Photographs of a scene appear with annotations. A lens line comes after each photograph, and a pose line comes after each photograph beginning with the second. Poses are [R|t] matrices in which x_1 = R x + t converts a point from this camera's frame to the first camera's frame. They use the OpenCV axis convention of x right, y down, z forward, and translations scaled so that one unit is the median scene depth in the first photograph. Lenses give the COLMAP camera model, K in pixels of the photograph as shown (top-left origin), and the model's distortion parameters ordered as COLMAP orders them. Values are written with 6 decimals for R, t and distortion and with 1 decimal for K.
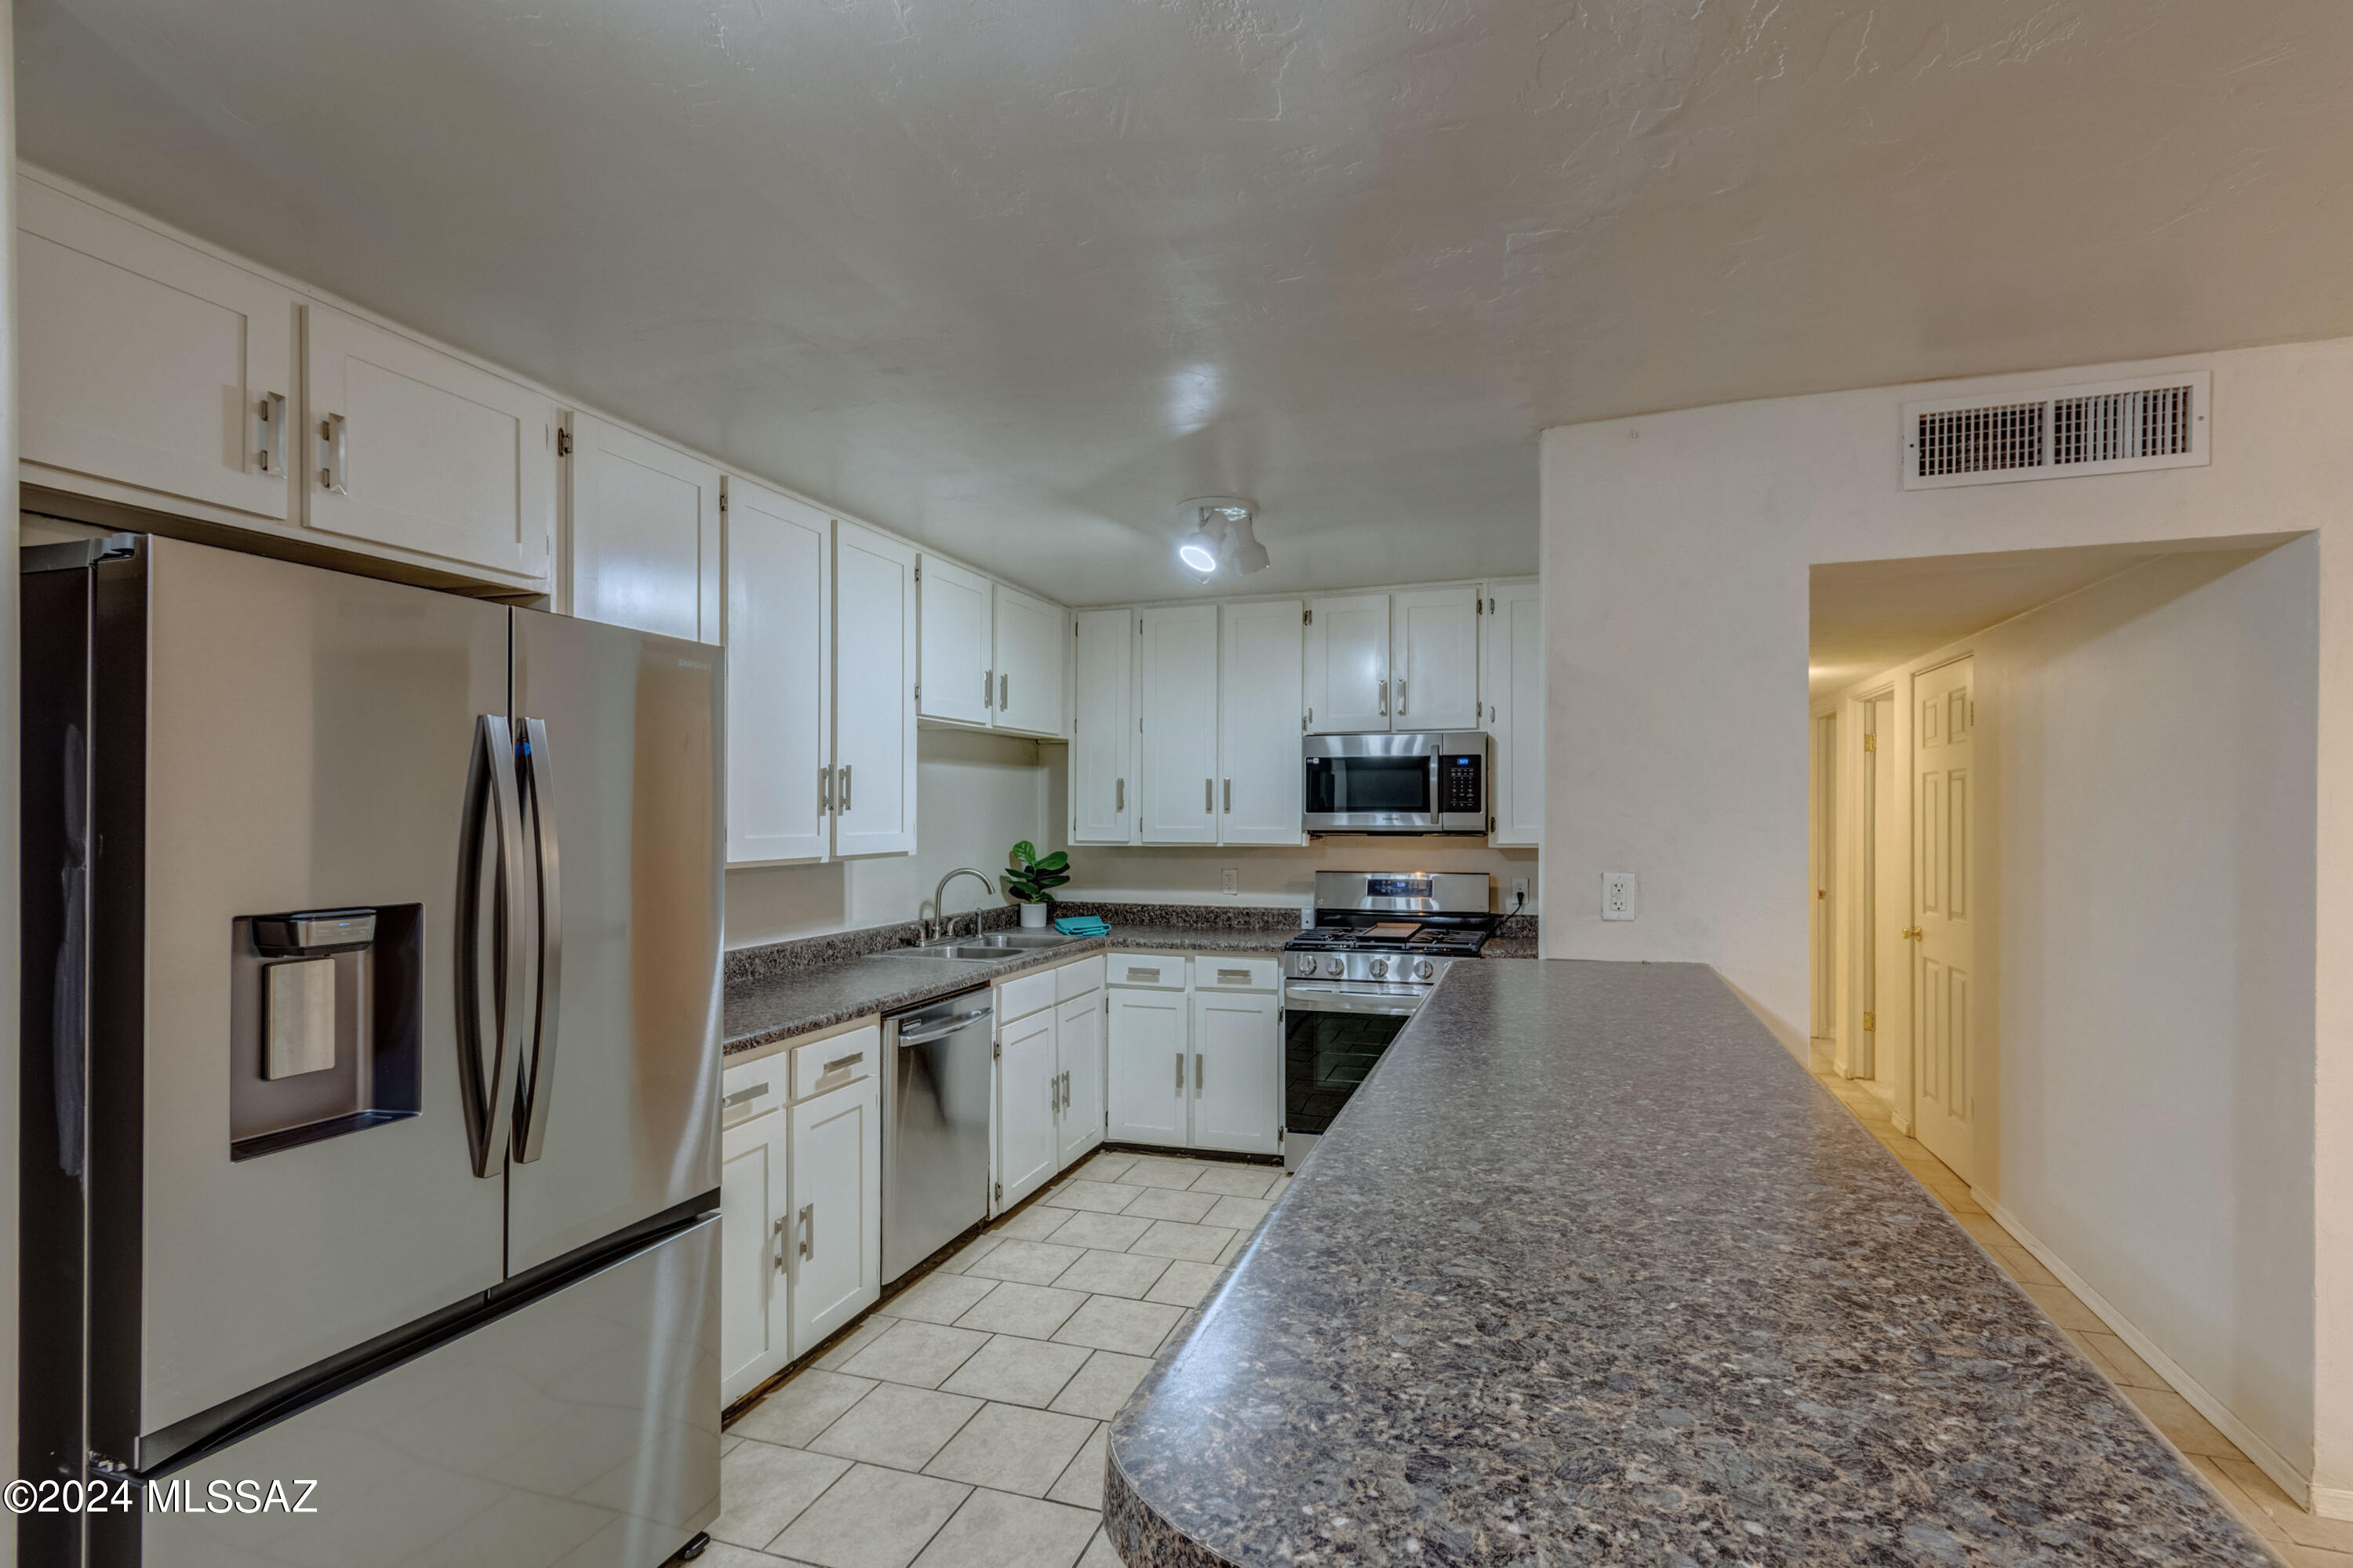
lens RADIAL K [[1055.5, 0, 1205.8], [0, 1055.5, 817.6], [0, 0, 1]] dist [0.002542, -0.000380]
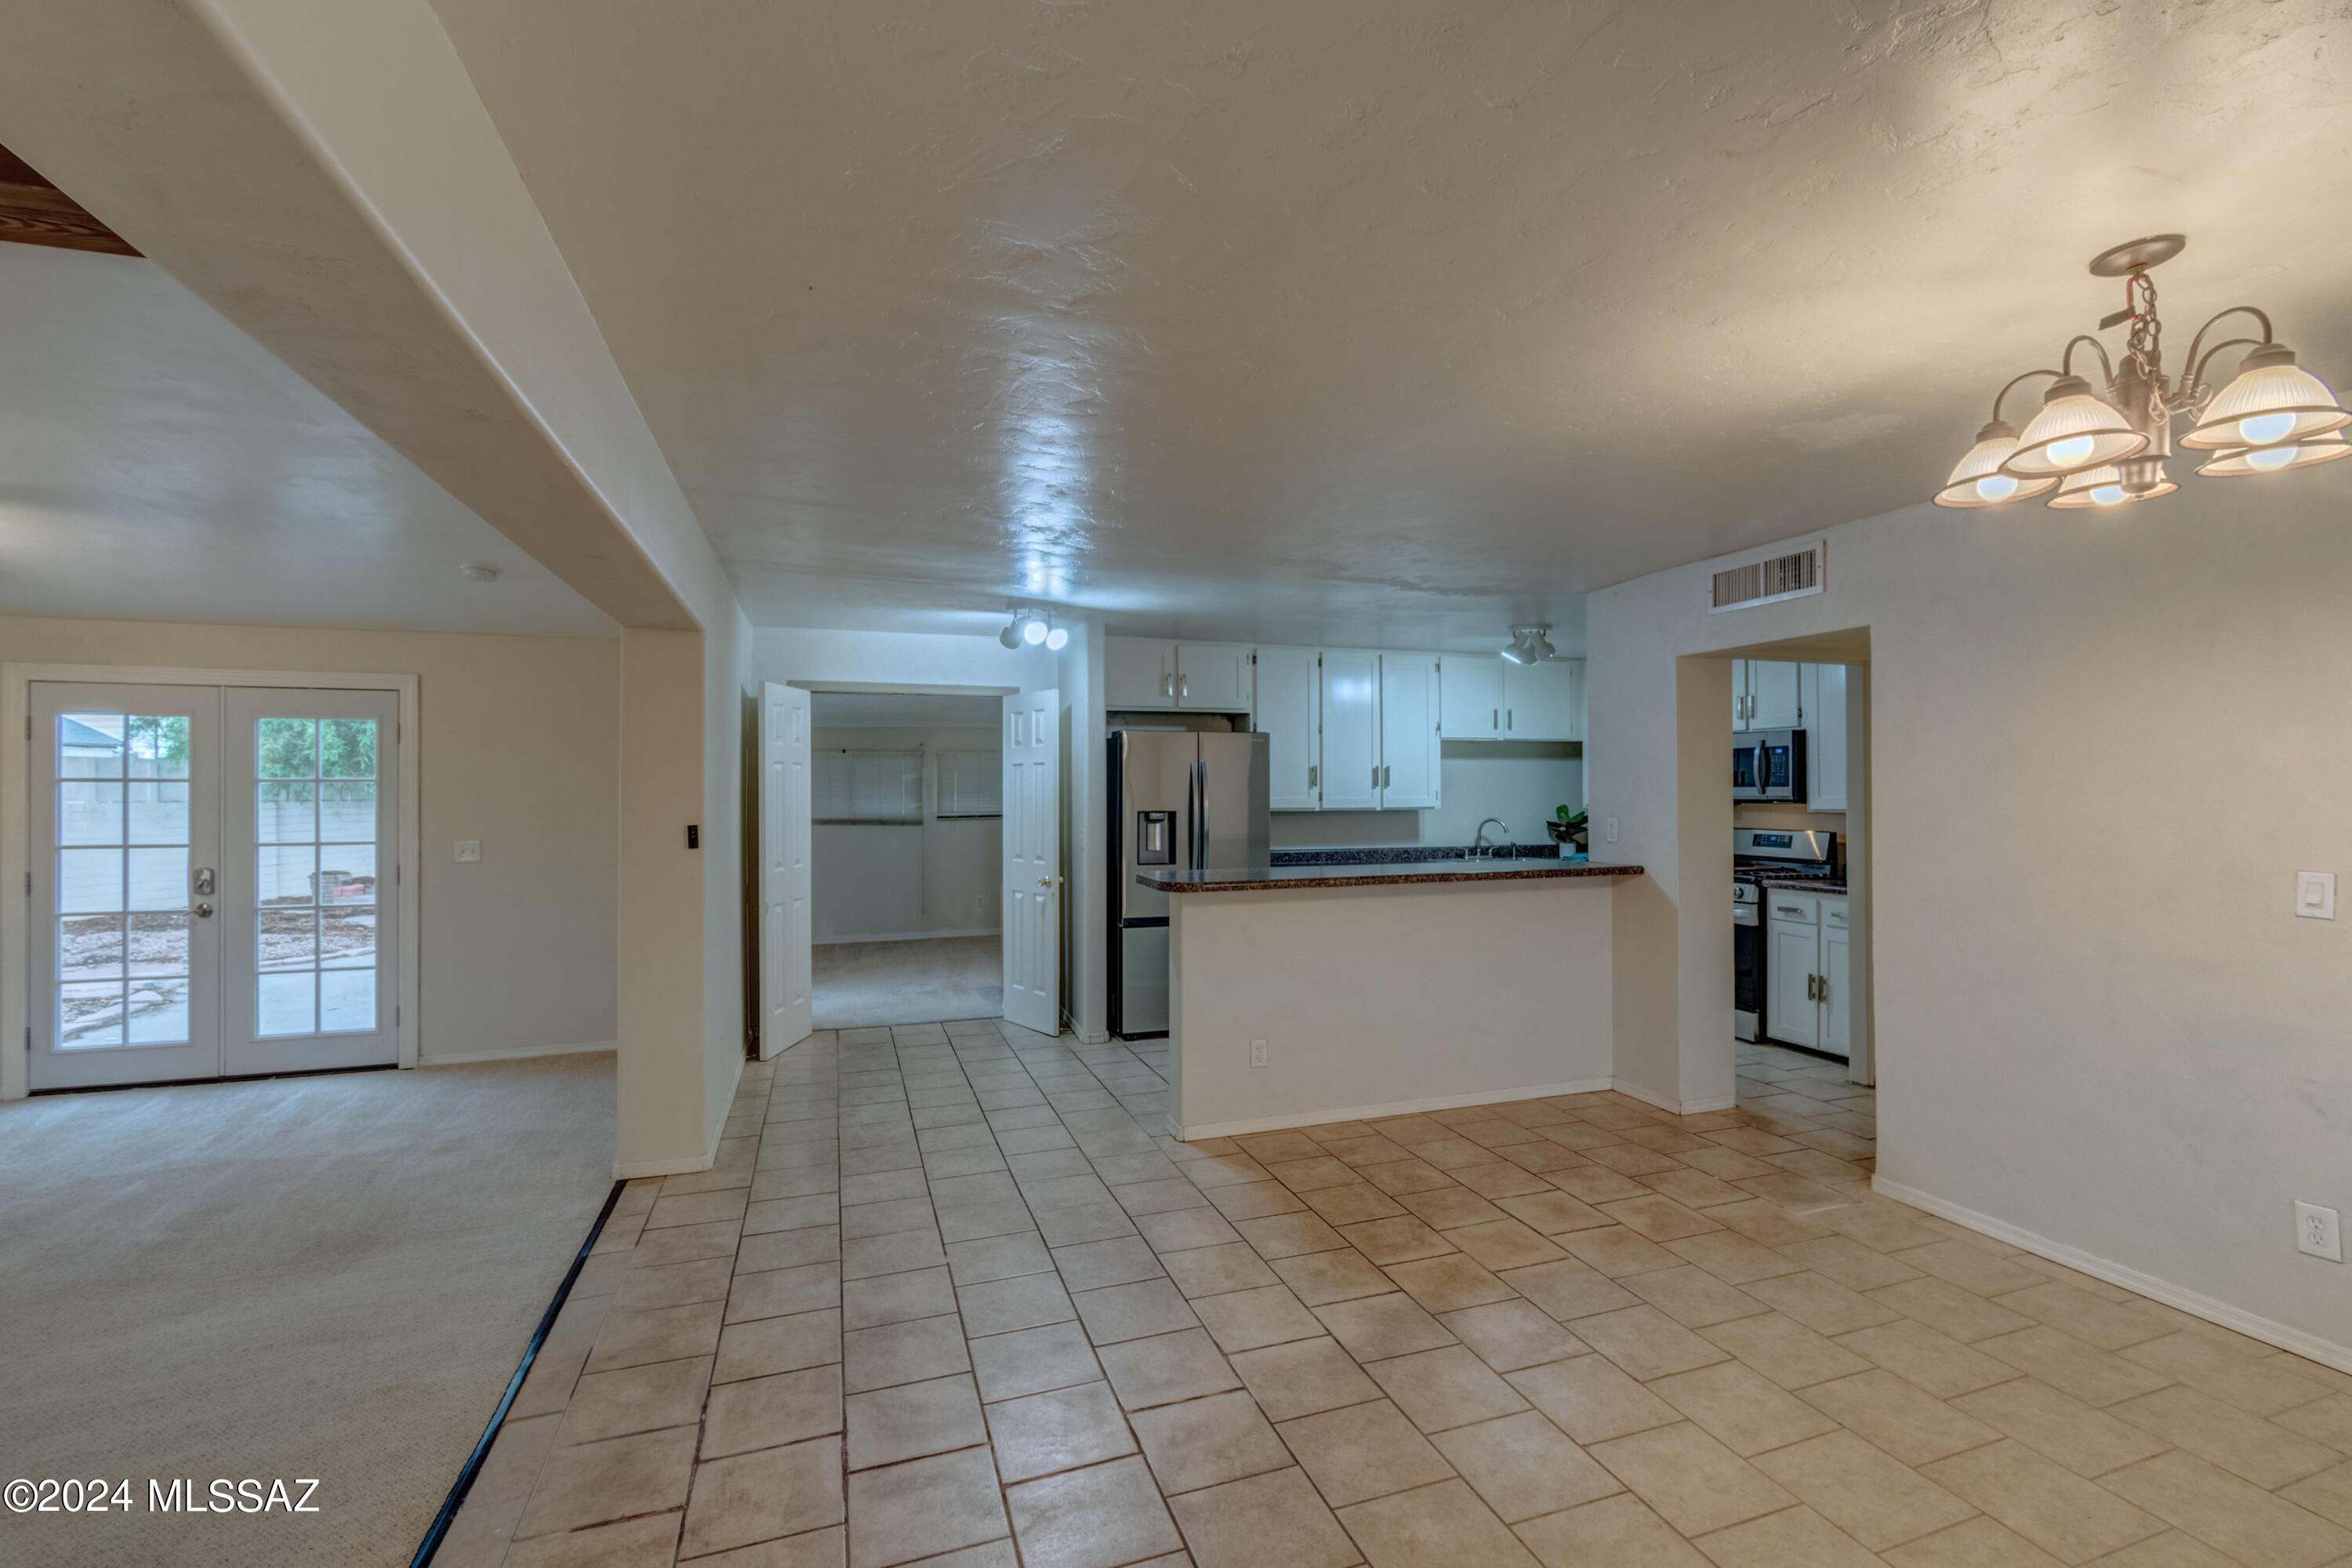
lens RADIAL K [[1055.0, 0, 1217.7], [0, 1055.0, 781.0], [0, 0, 1]] dist [0.002542, -0.000380]
pose [[0.610775, -0.006092, -0.791781, 1.270152], [-0.001865, 0.999957, -0.009133, 0.002974], [0.791802, 0.007055, 0.610737, -0.657184]]
